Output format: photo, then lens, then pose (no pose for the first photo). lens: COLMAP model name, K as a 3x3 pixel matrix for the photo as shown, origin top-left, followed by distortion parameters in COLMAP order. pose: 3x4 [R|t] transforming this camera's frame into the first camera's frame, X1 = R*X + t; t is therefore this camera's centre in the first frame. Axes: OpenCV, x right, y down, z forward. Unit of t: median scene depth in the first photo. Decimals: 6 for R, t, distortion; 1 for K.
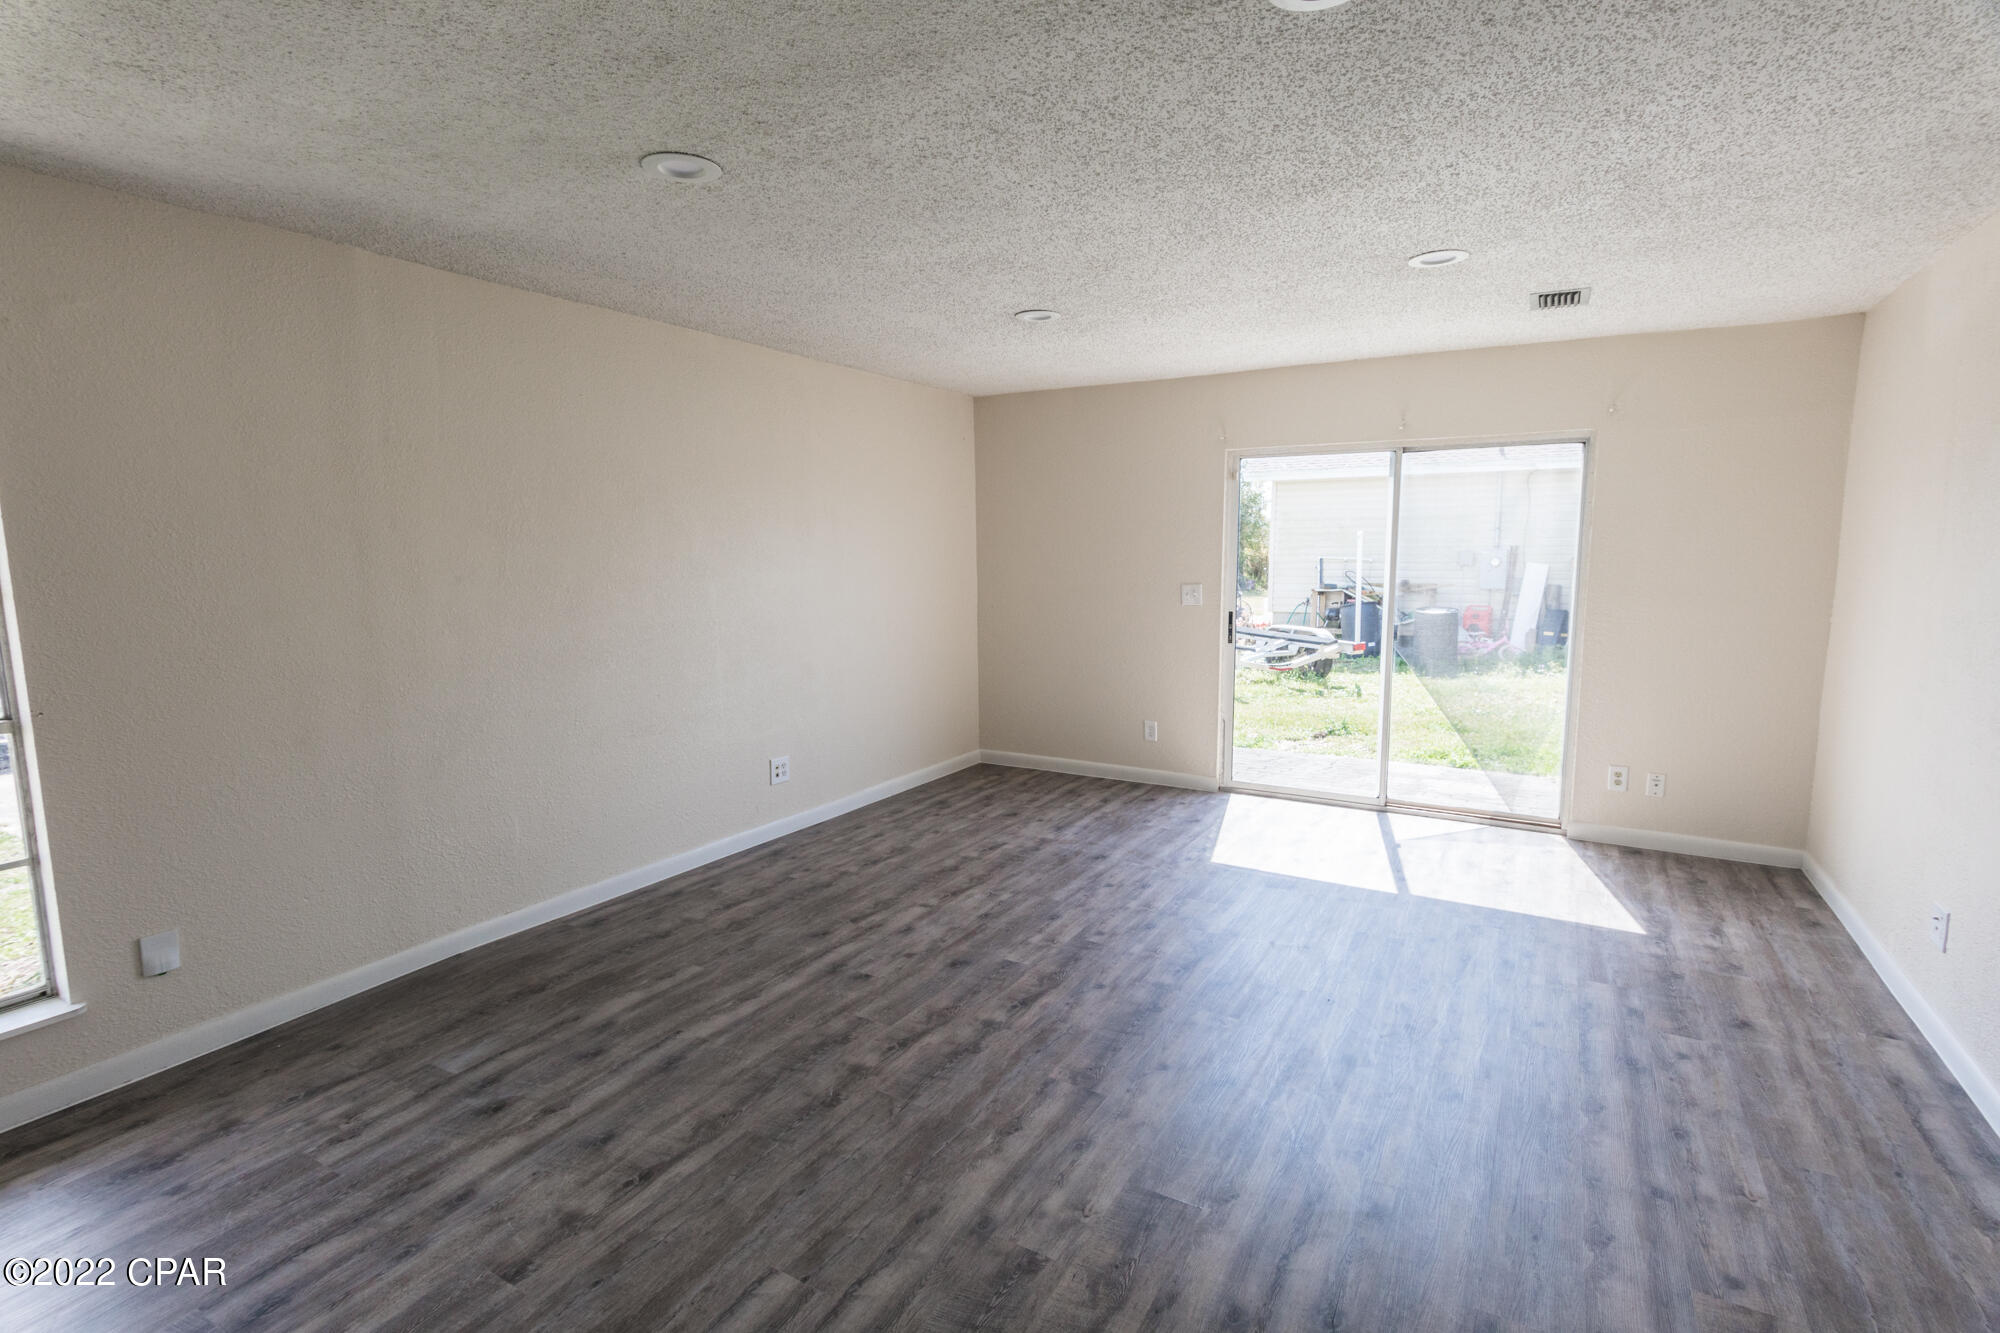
lens RADIAL K [[960.3, 0, 992.0], [0, 960.3, 671.1], [0, 0, 1]] dist [0.004368, -0.000850]
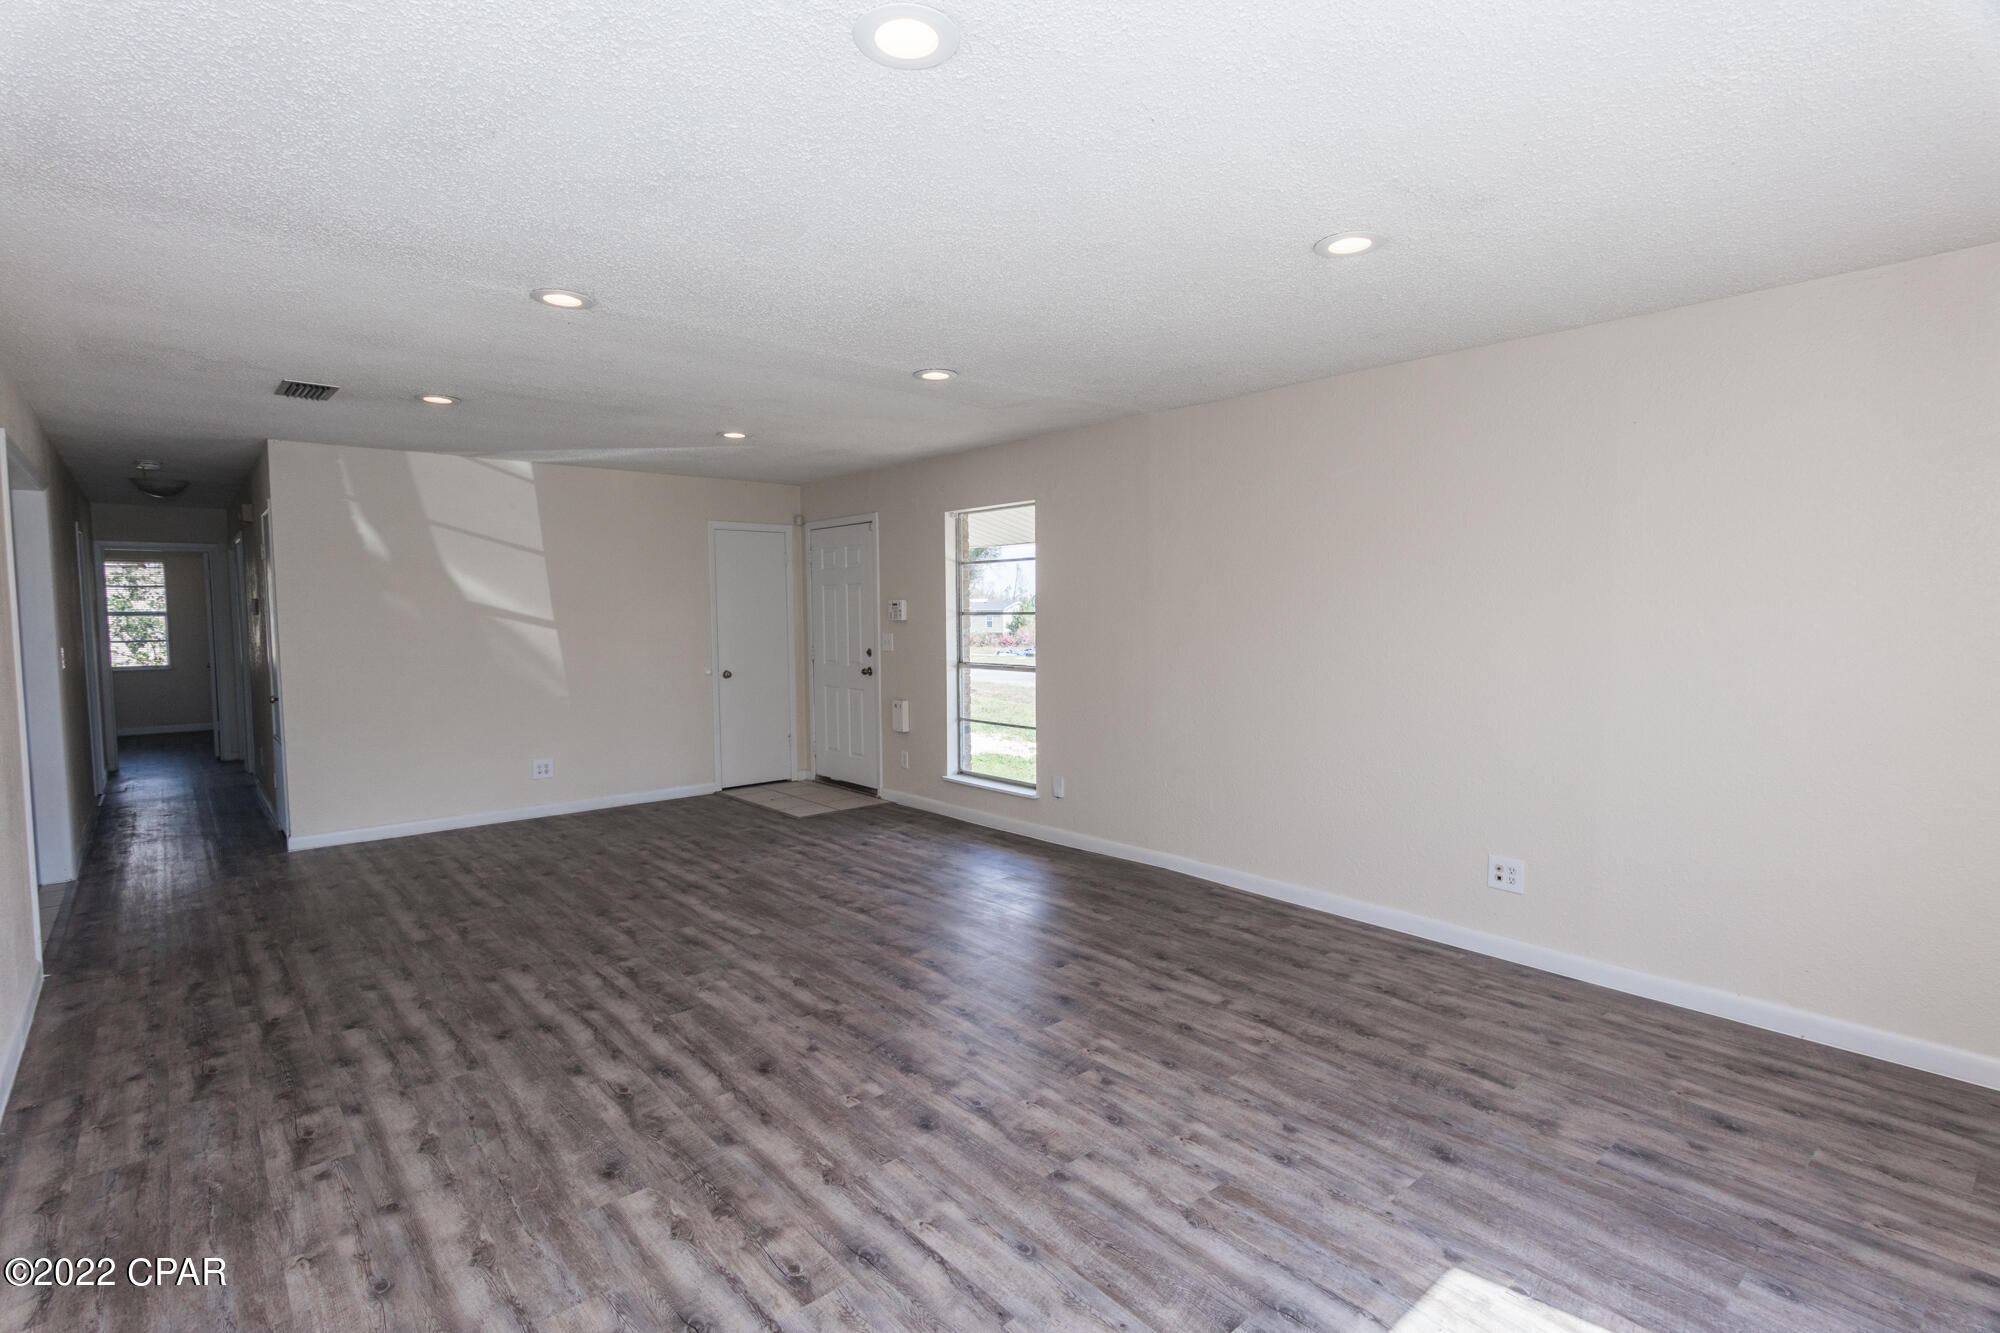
lens RADIAL K [[960.3, 0, 992.0], [0, 960.3, 671.1], [0, 0, 1]] dist [0.004368, -0.000850]
pose [[-0.320207, 0.069629, -0.944785, 0.919201], [-0.118060, 0.986588, 0.112723, -0.141239], [0.939962, 0.147636, -0.307692, 1.188404]]
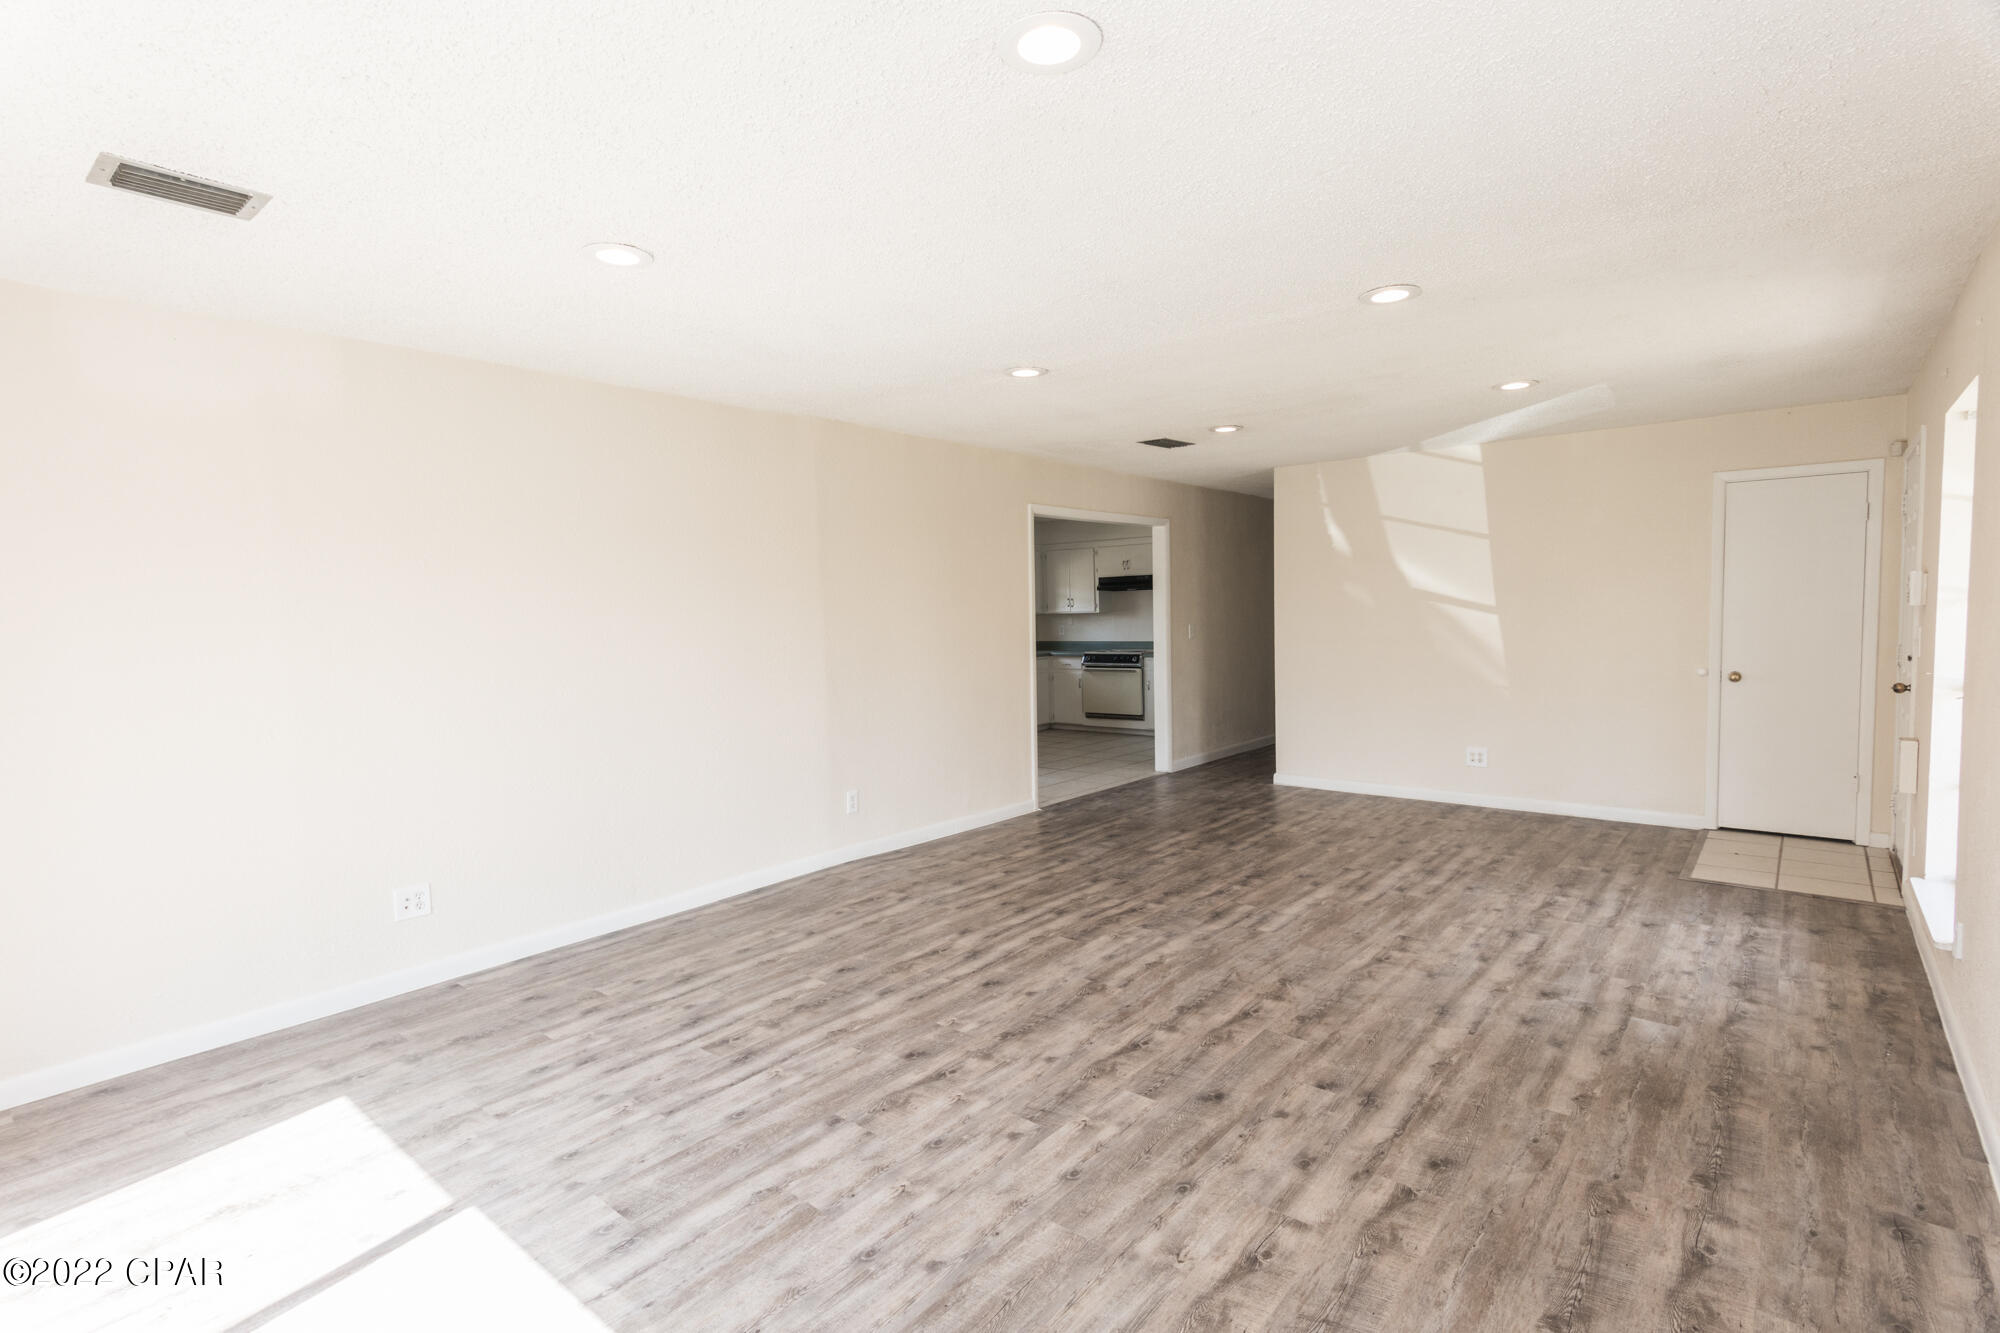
lens RADIAL K [[960.3, 0, 992.0], [0, 960.3, 671.1], [0, 0, 1]] dist [0.004368, -0.000850]
pose [[-0.985818, 0.016355, 0.167022, 0.006812], [0.049485, 0.979318, 0.196184, -0.209270], [-0.160359, 0.201667, -0.966238, 1.732476]]
